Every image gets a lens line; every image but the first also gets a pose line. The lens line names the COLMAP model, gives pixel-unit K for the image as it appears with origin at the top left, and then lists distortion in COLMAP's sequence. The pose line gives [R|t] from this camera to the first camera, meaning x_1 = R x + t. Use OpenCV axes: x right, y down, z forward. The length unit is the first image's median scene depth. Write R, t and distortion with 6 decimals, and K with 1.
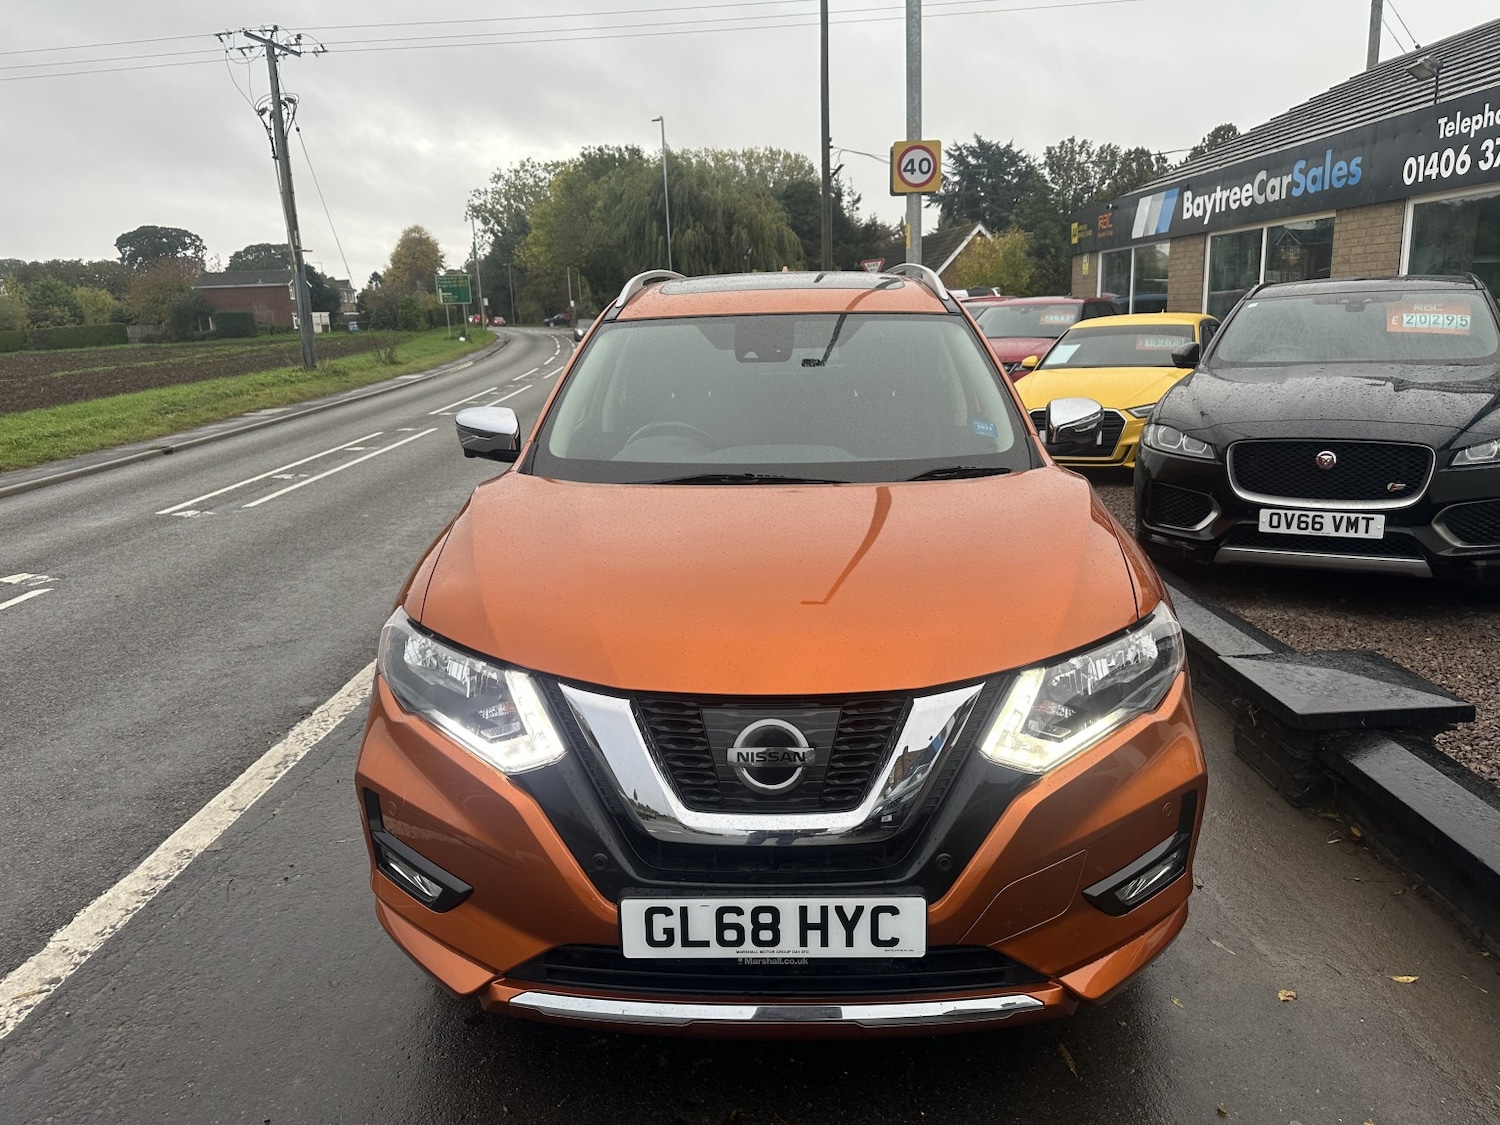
lens RADIAL K [[1060.6, 0, 747.5], [0, 1060.6, 555.1], [0, 0, 1]] dist [0.030637, -0.035013]
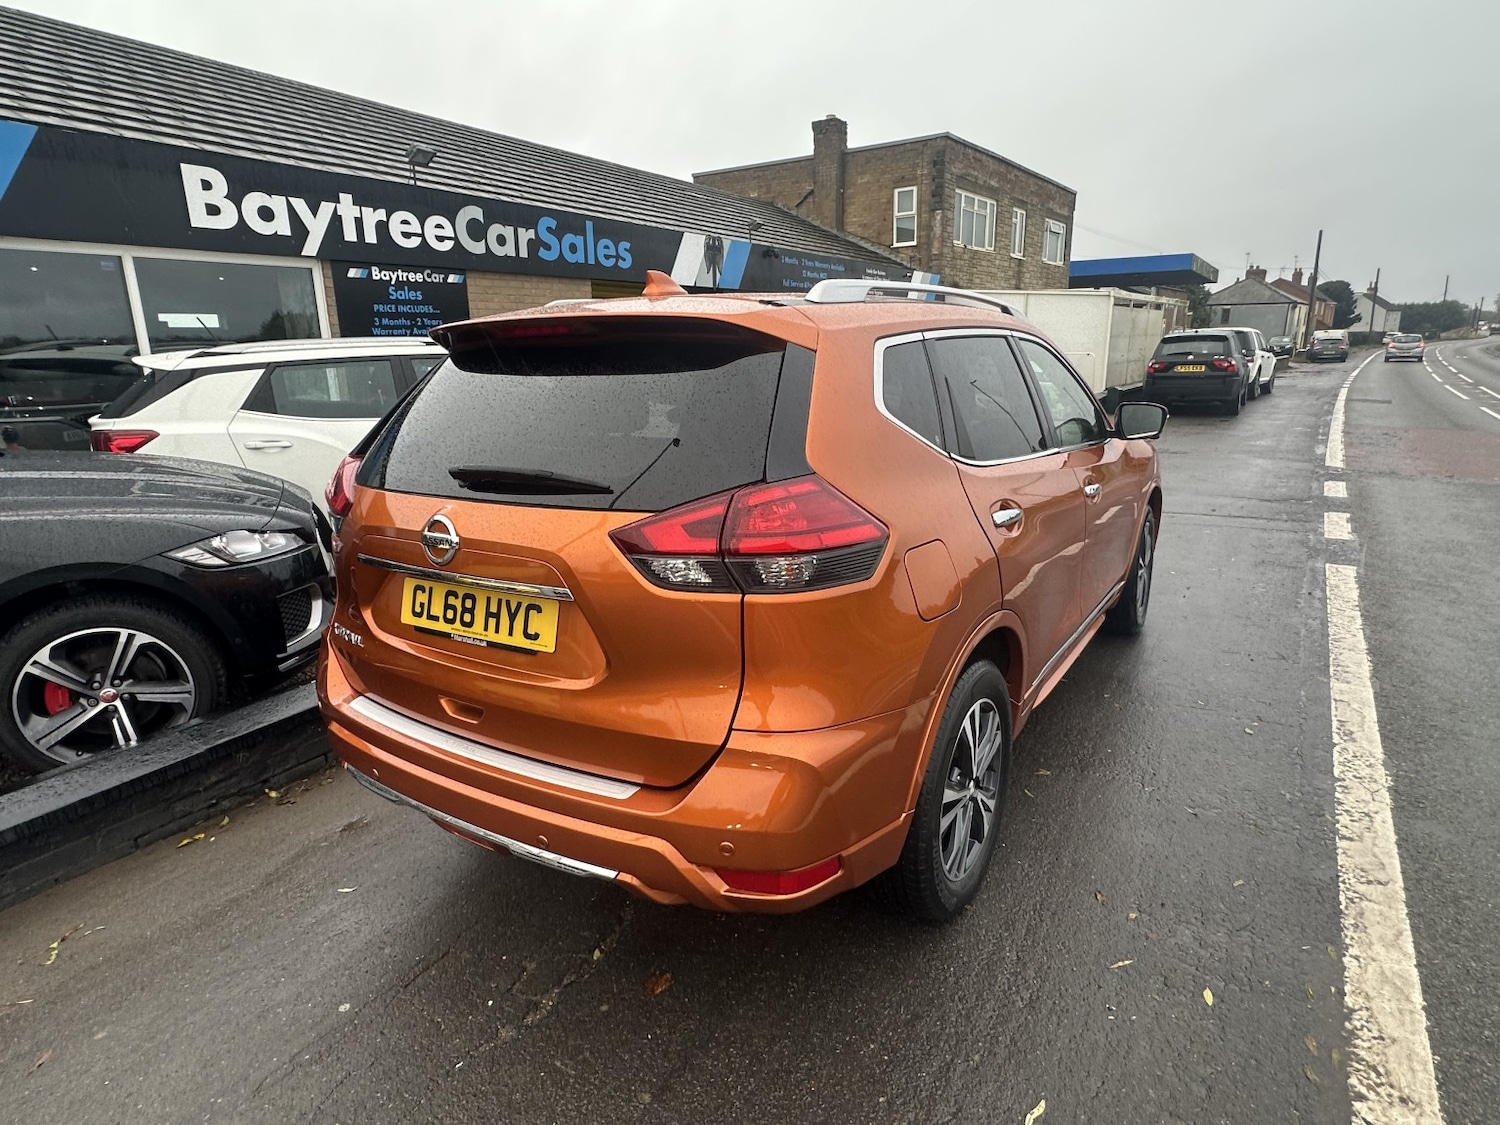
lens RADIAL K [[851.8, 0, 750.5], [0, 851.8, 571.7], [0, 0, 1]] dist [-0.001705, 0.001132]
pose [[-0.859904, -0.083624, 0.503560, -0.152696], [0.162352, 0.890461, 0.425114, -0.196710], [-0.483950, 0.447311, -0.752134, 0.864138]]
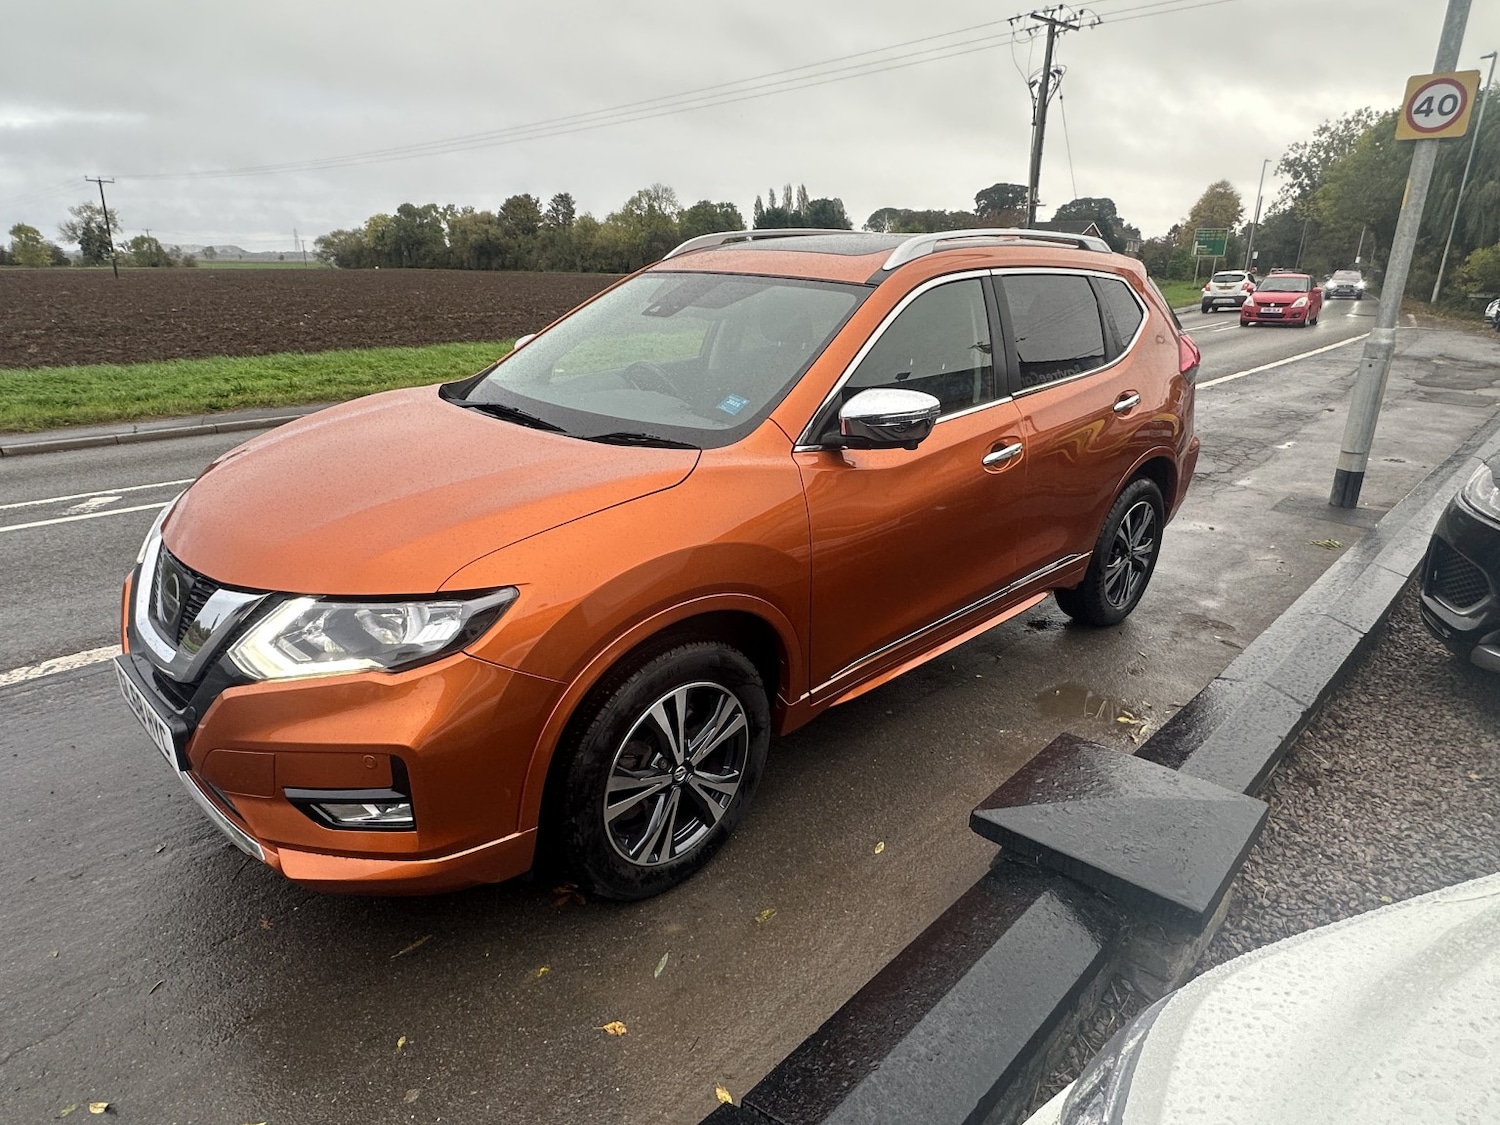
lens RADIAL K [[893.7, 0, 750.0], [0, 893.7, 562.5], [0, 0, 1]] dist [0.000019, 0.001565]
pose [[0.731288, 0.260091, -0.630532, 0.285445], [-0.193699, 0.965572, 0.173642, -0.044832], [0.653987, -0.004848, 0.756490, 0.135998]]
